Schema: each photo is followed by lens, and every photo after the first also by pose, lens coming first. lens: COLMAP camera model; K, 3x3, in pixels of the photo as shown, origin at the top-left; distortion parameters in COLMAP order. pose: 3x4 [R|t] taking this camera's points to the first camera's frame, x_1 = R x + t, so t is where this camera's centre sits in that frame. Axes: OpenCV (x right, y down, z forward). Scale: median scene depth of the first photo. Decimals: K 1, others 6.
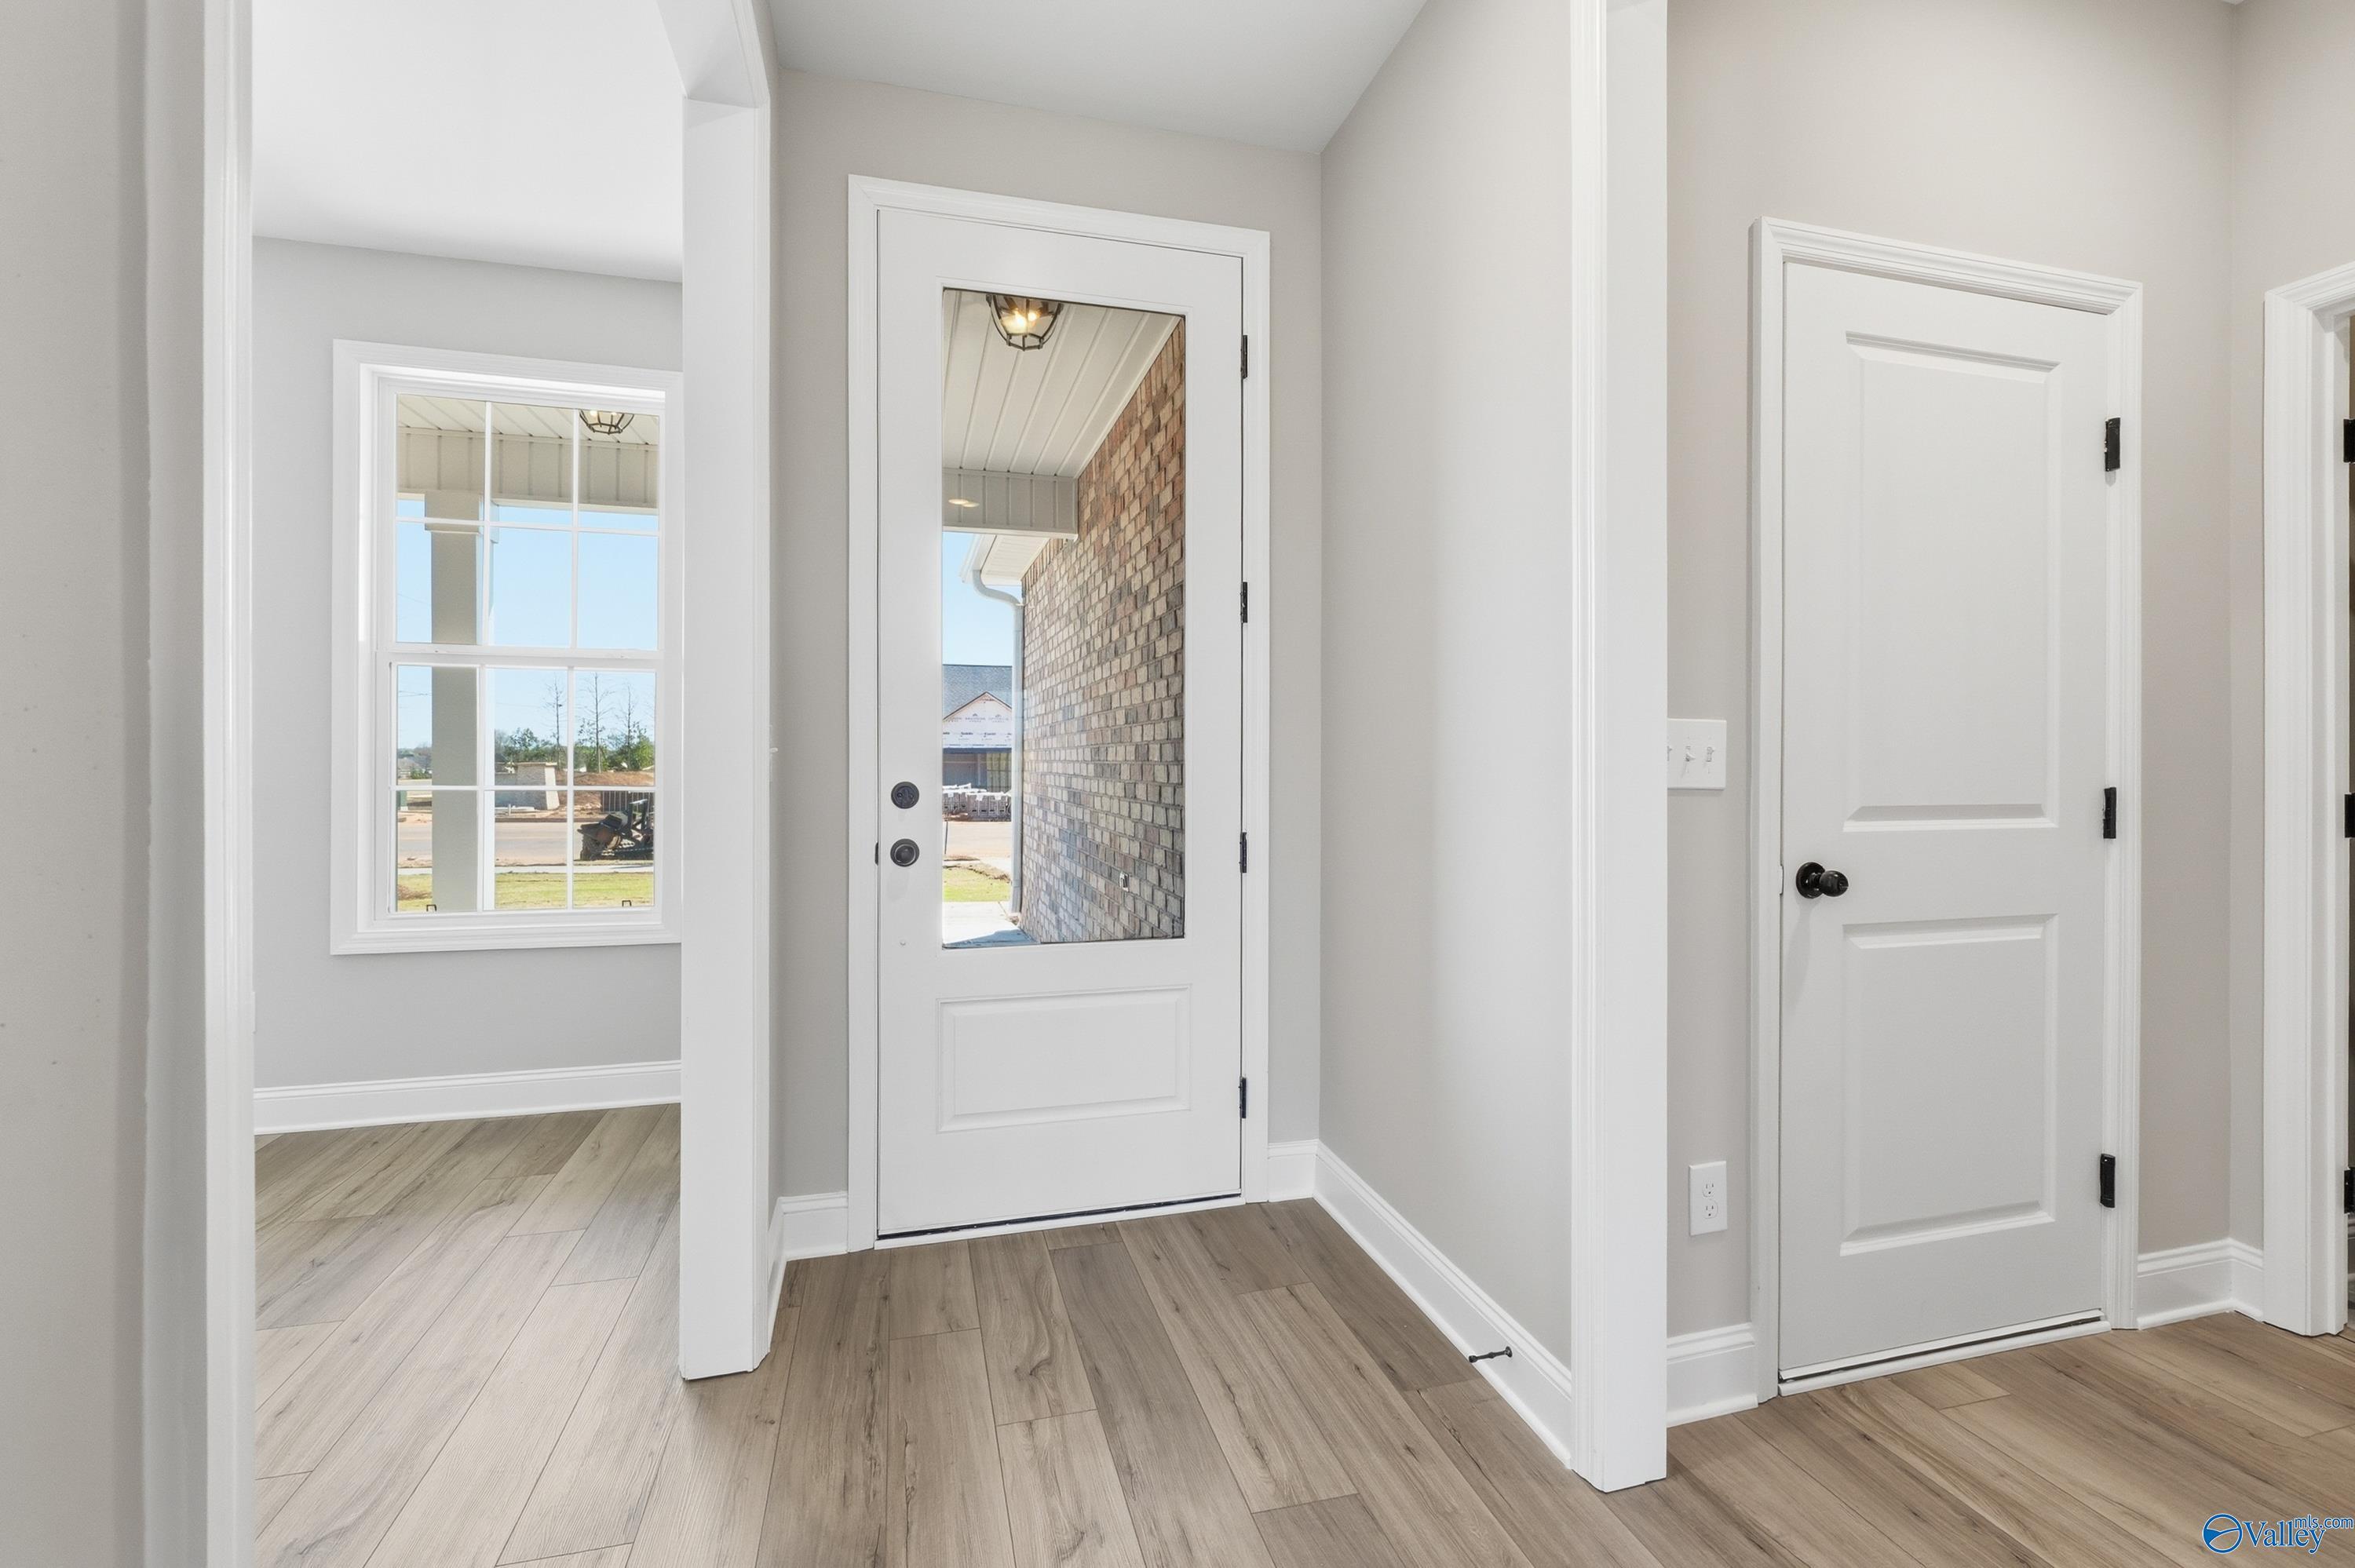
lens RADIAL K [[1007.2, 0, 1159.8], [0, 1007.2, 765.2], [0, 0, 1]] dist [-0.005227, 0.000433]
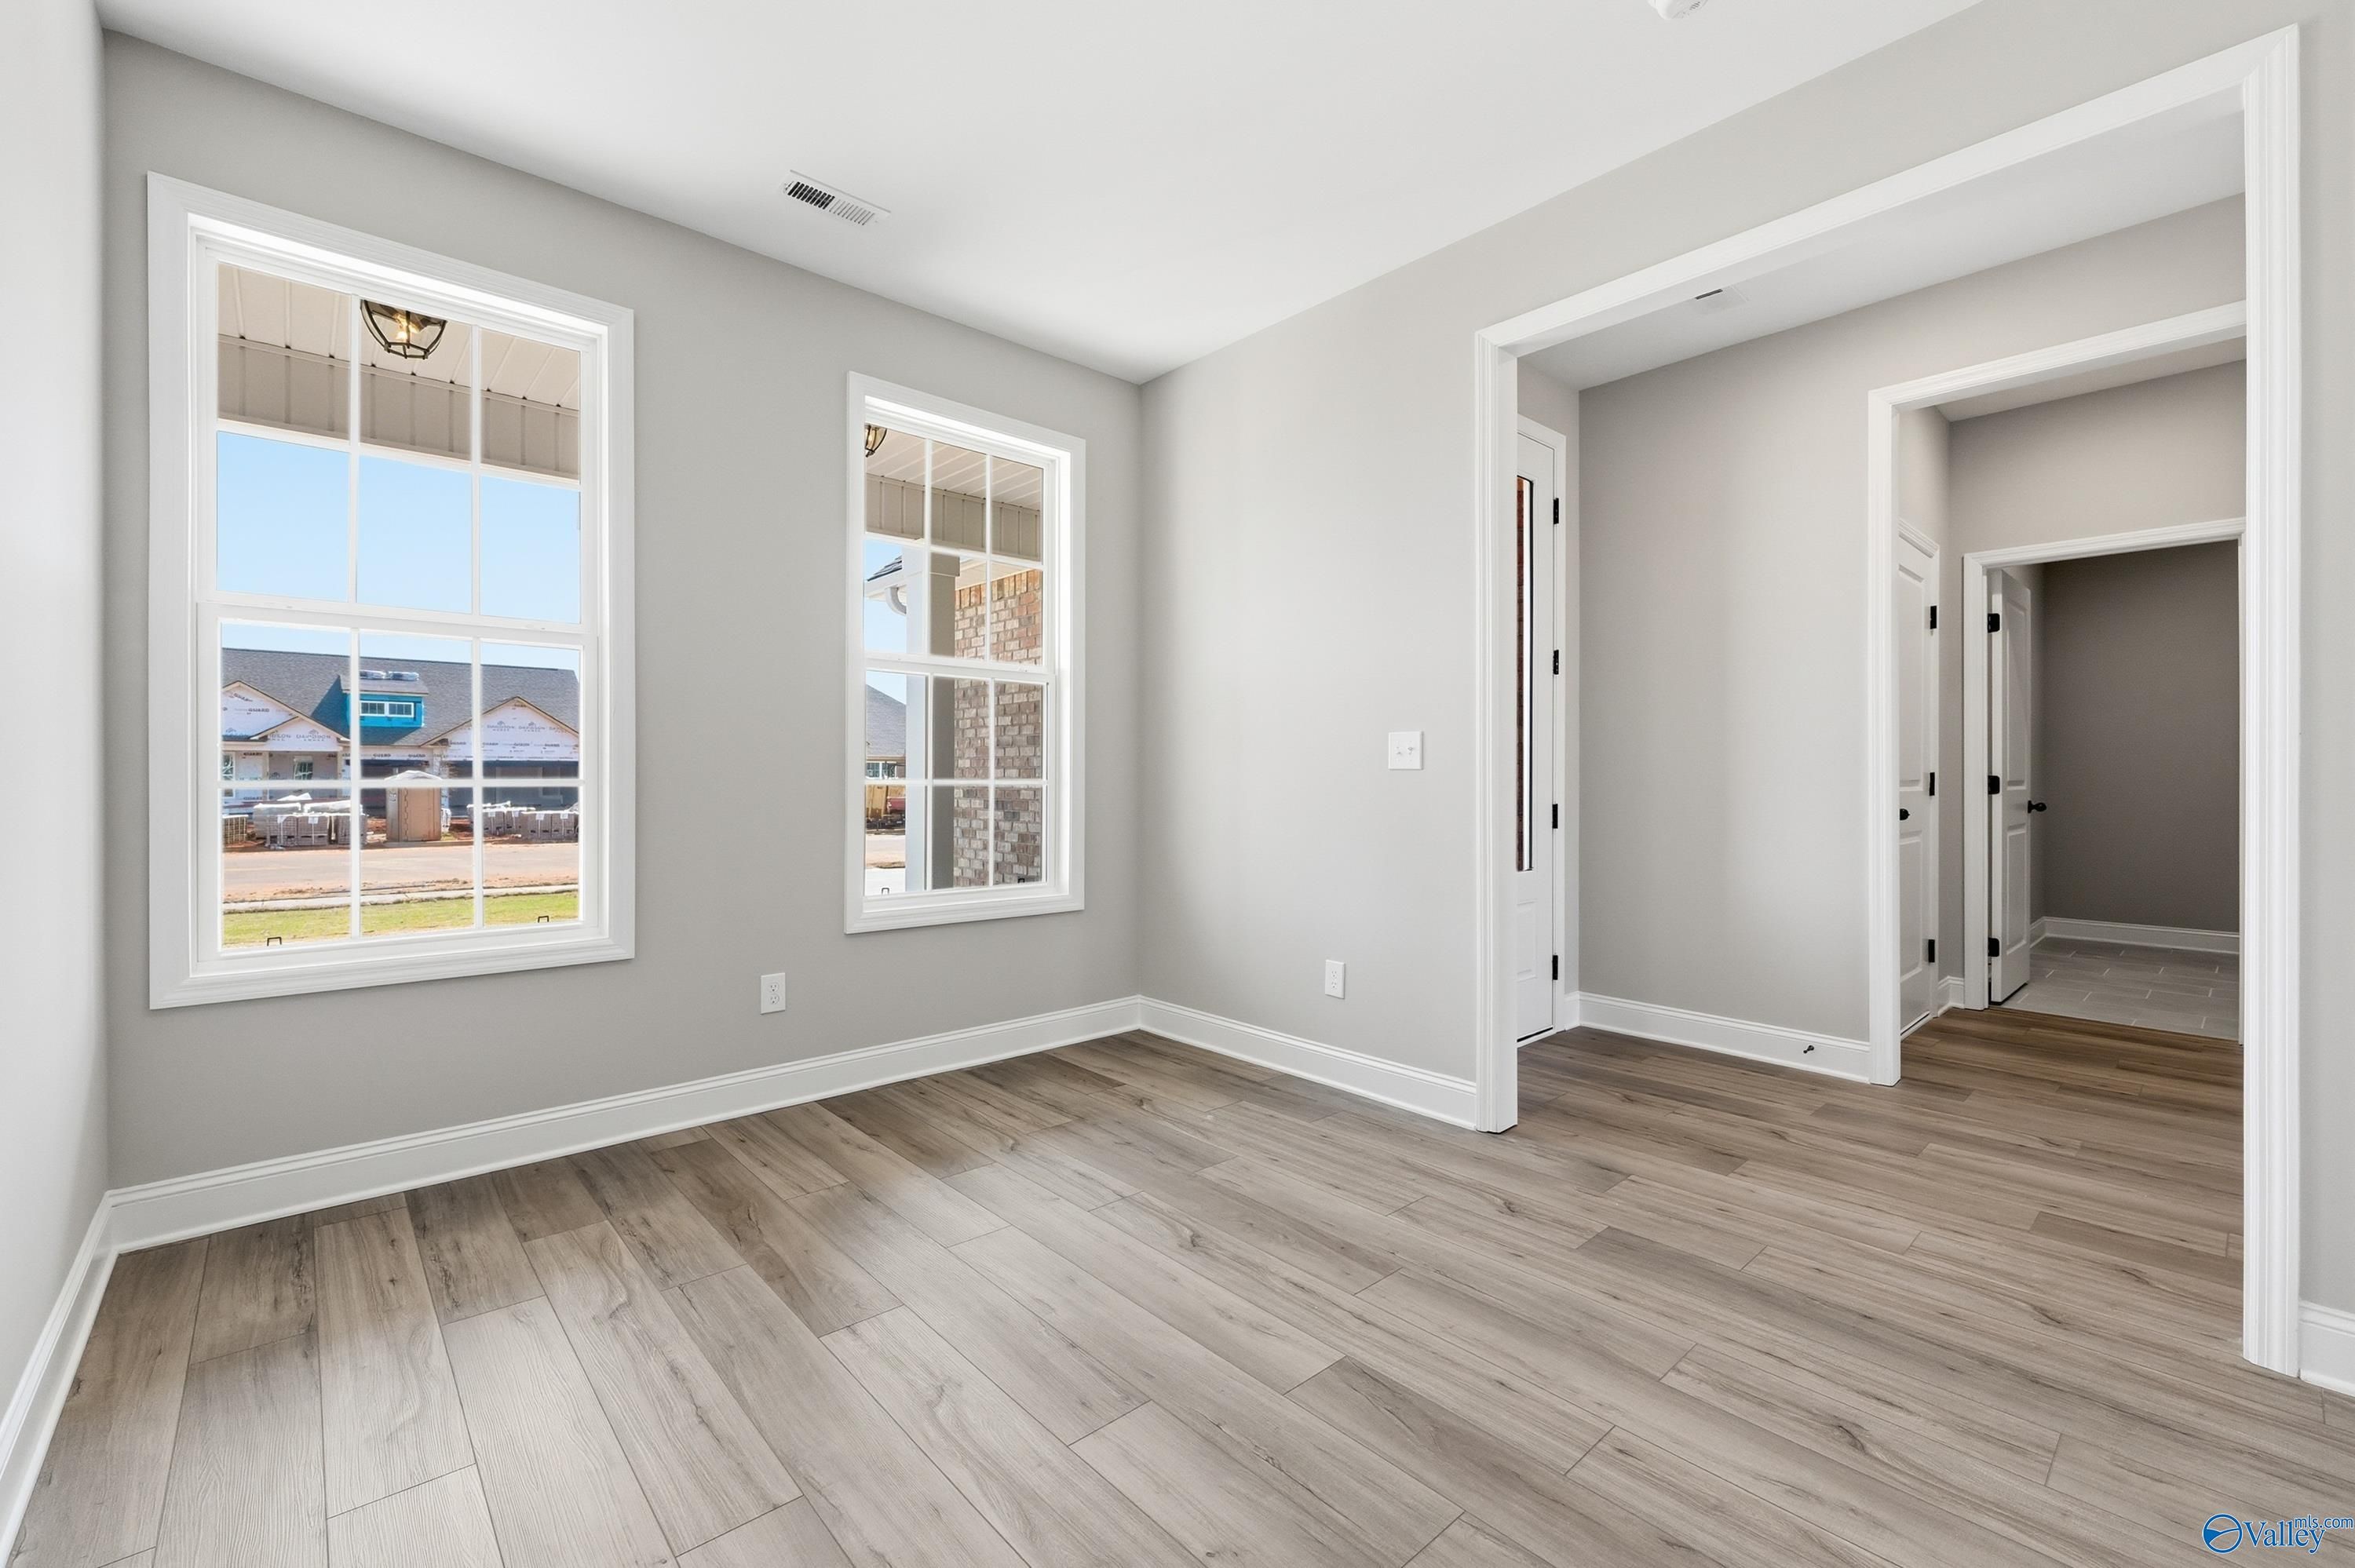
lens RADIAL K [[1007.2, 0, 1164.5], [0, 1007.2, 792.8], [0, 0, 1]] dist [-0.005227, 0.000433]
pose [[0.879945, -0.000005, 0.475076, -1.114182], [-0.003642, 0.999971, 0.006757, 0.040518], [-0.475062, -0.007676, 0.879919, -0.099313]]
